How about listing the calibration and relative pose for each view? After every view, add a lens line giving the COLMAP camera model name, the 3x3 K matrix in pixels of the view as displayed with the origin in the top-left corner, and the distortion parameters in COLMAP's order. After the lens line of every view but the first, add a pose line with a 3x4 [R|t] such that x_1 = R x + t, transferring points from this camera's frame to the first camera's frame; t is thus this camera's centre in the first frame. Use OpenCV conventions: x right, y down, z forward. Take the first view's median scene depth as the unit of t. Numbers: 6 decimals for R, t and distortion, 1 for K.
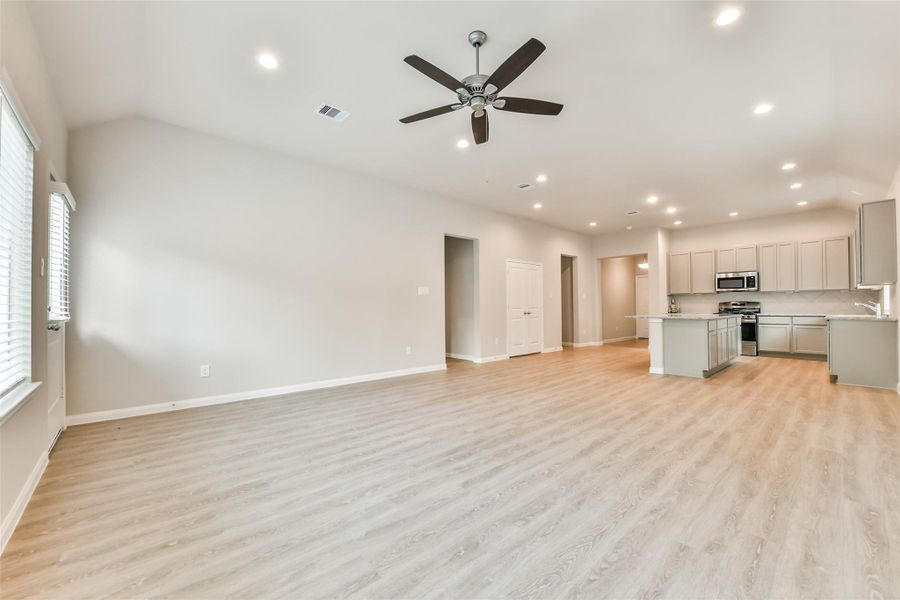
lens RADIAL K [[362.4, 0, 453.0], [0, 362.4, 301.7], [0, 0, 1]] dist [-0.008861, -0.000106]
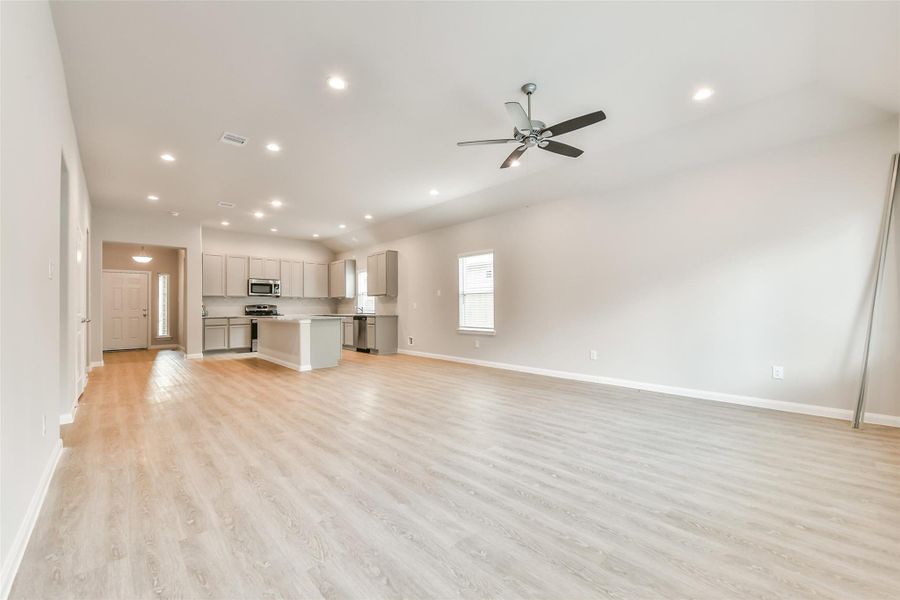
lens RADIAL K [[362.4, 0, 453.0], [0, 362.4, 301.7], [0, 0, 1]] dist [-0.008861, -0.000106]
pose [[-0.033754, 0.019580, 0.999238, -1.088480], [-0.007271, 0.999777, -0.019836, 0.023501], [-0.999404, -0.007935, -0.033605, 1.238100]]
